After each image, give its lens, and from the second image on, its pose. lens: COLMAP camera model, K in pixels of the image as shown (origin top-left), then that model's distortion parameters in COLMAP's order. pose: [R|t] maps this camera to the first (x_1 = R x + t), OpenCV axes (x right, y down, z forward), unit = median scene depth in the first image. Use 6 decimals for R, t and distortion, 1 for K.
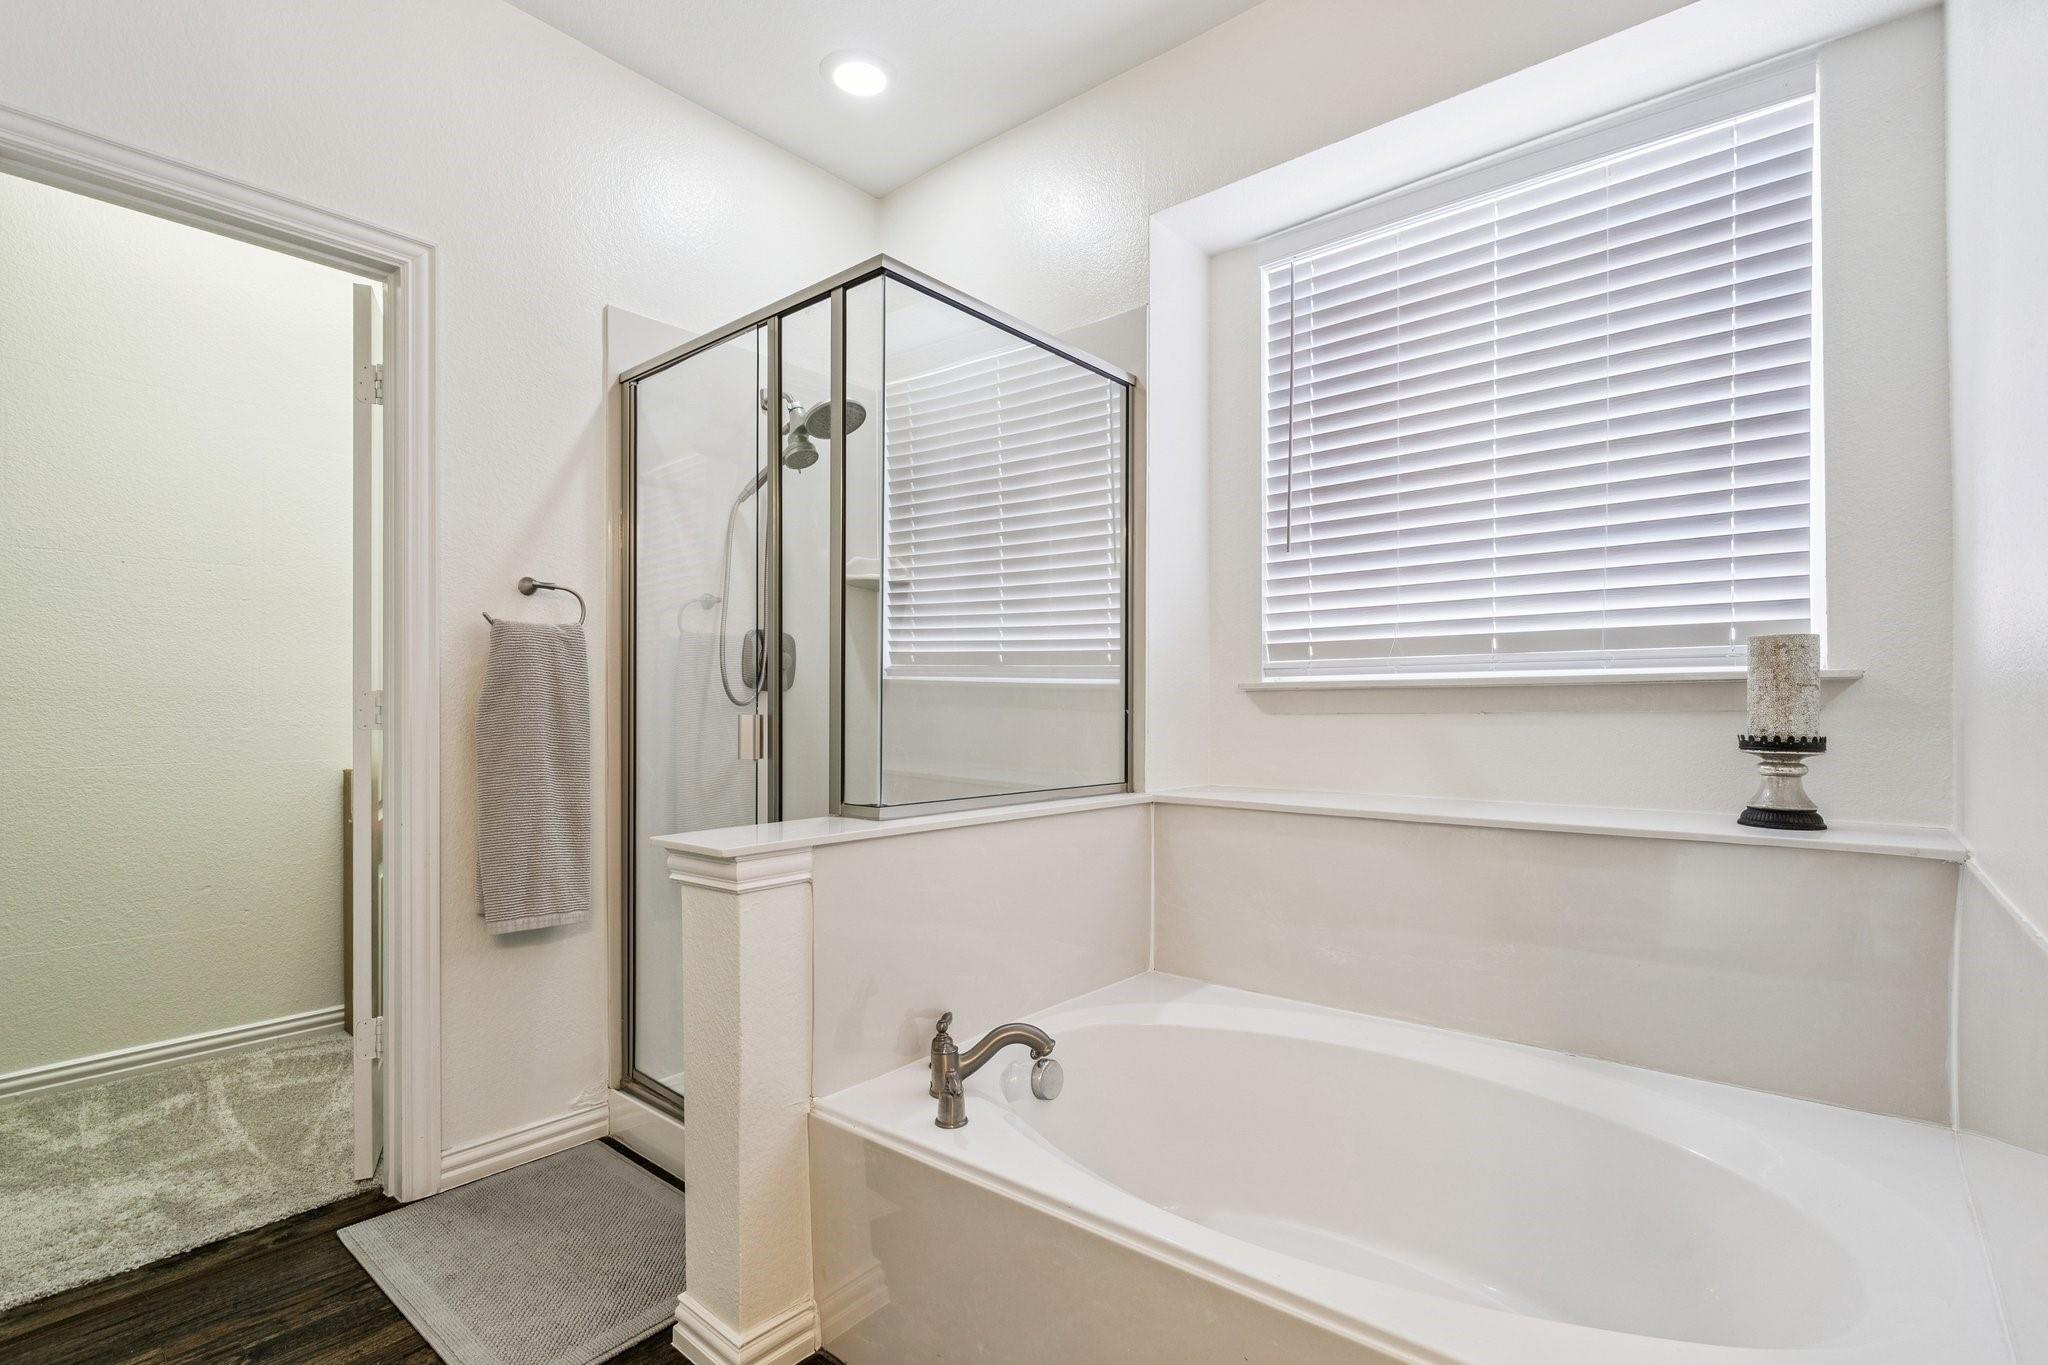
lens RADIAL K [[961.9, 0, 1026.6], [0, 961.9, 704.7], [0, 0, 1]] dist [-0.004320, -0.000199]
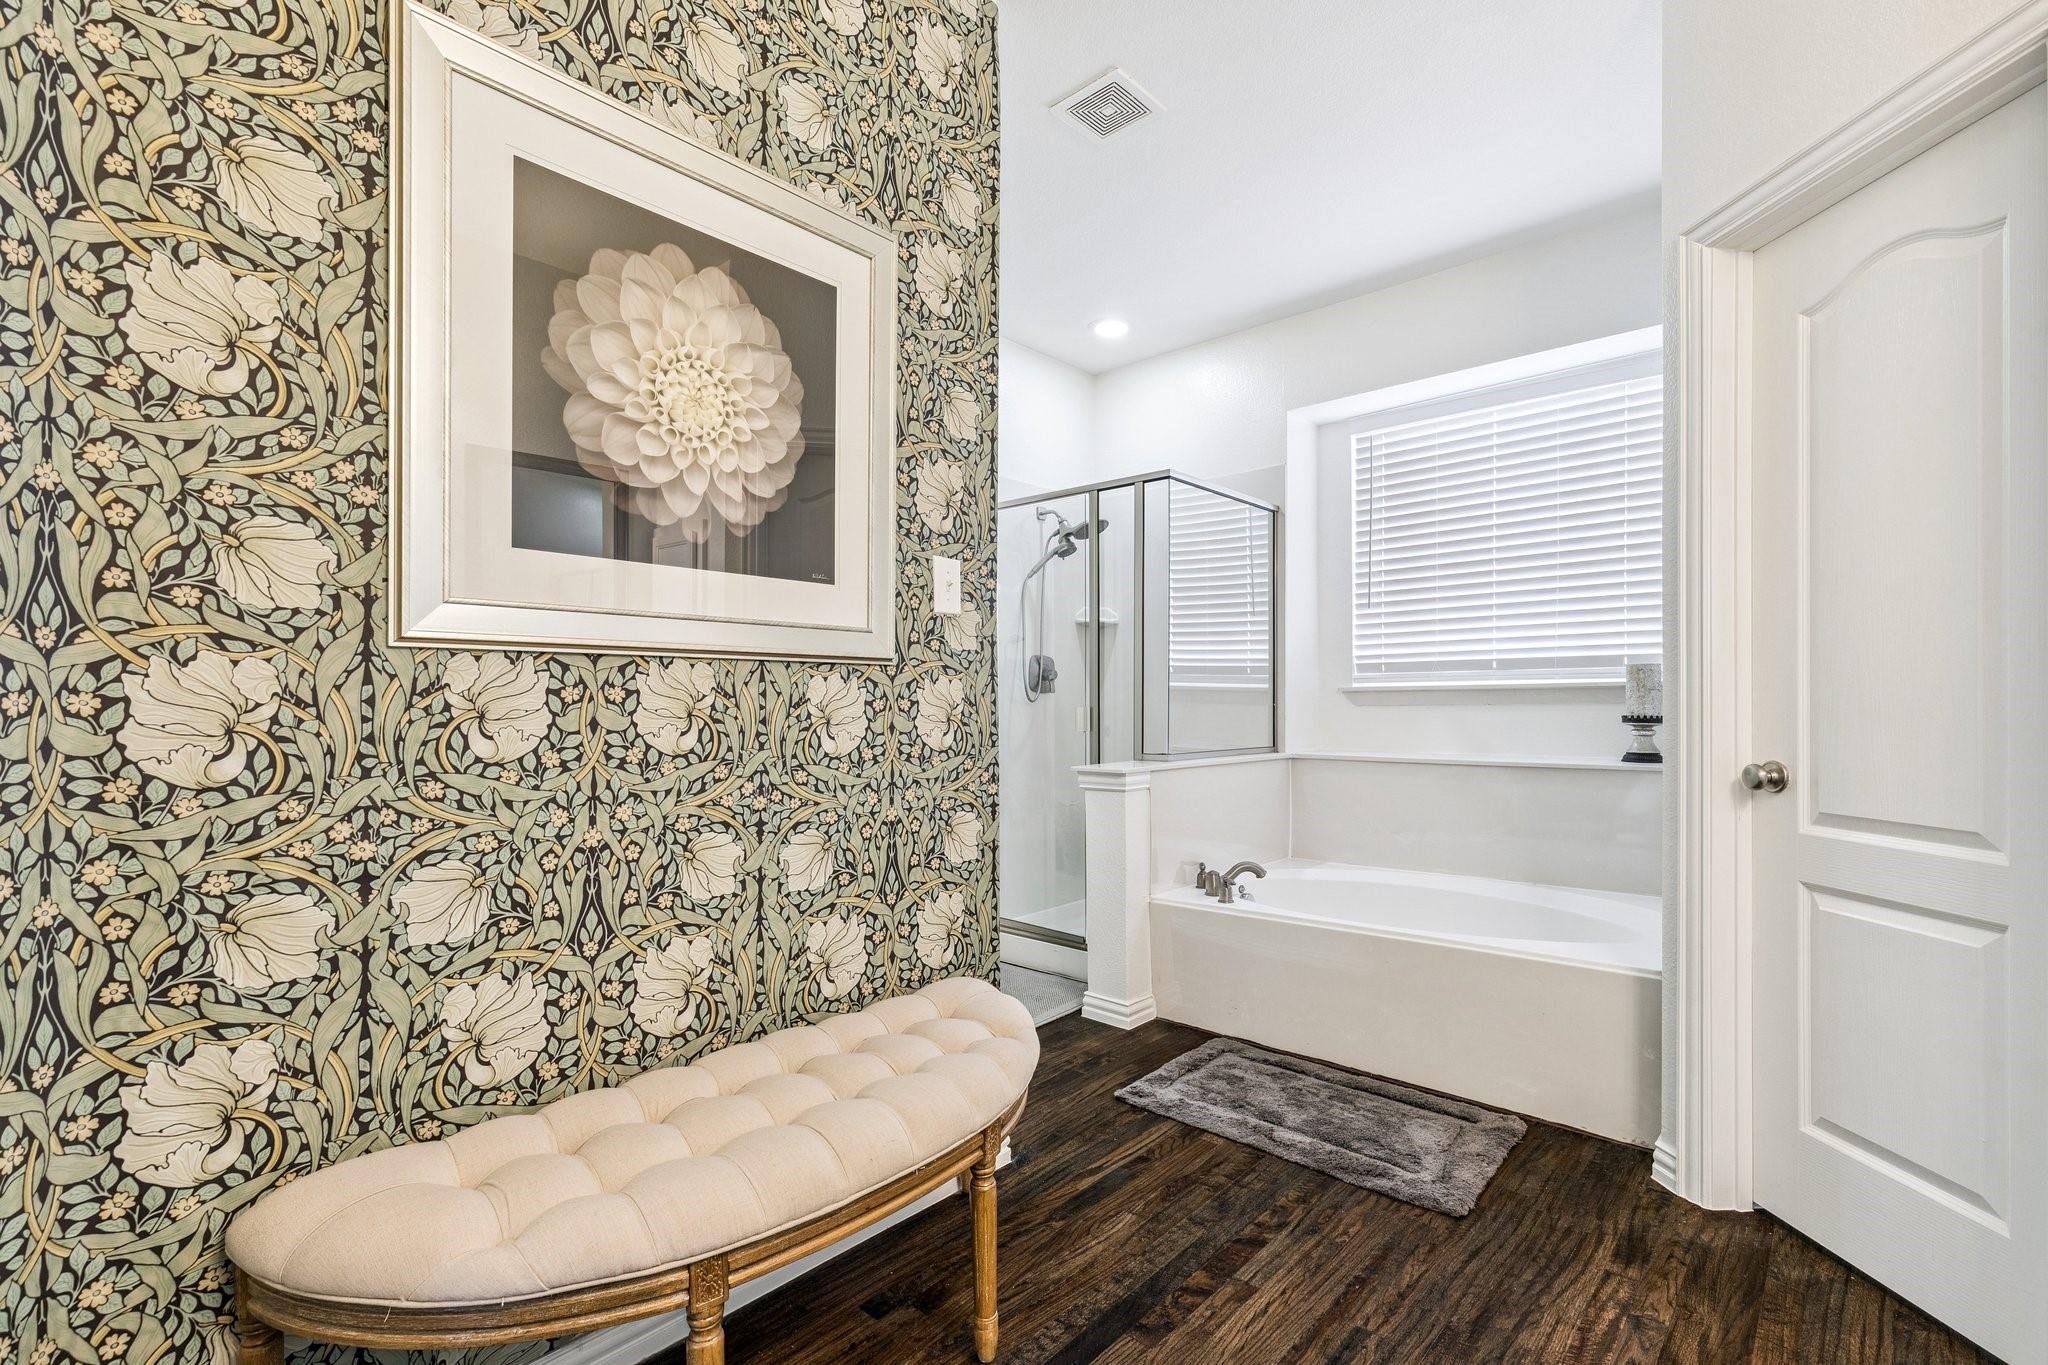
lens RADIAL K [[917.9, 0, 1025.6], [0, 917.9, 700.1], [0, 0, 1]] dist [0.002872, 0.000062]
pose [[0.999406, -0.004144, -0.034216, -0.305282], [0.004151, 0.999991, 0.000134, -0.002958], [0.034215, -0.000276, 0.999414, -0.691761]]
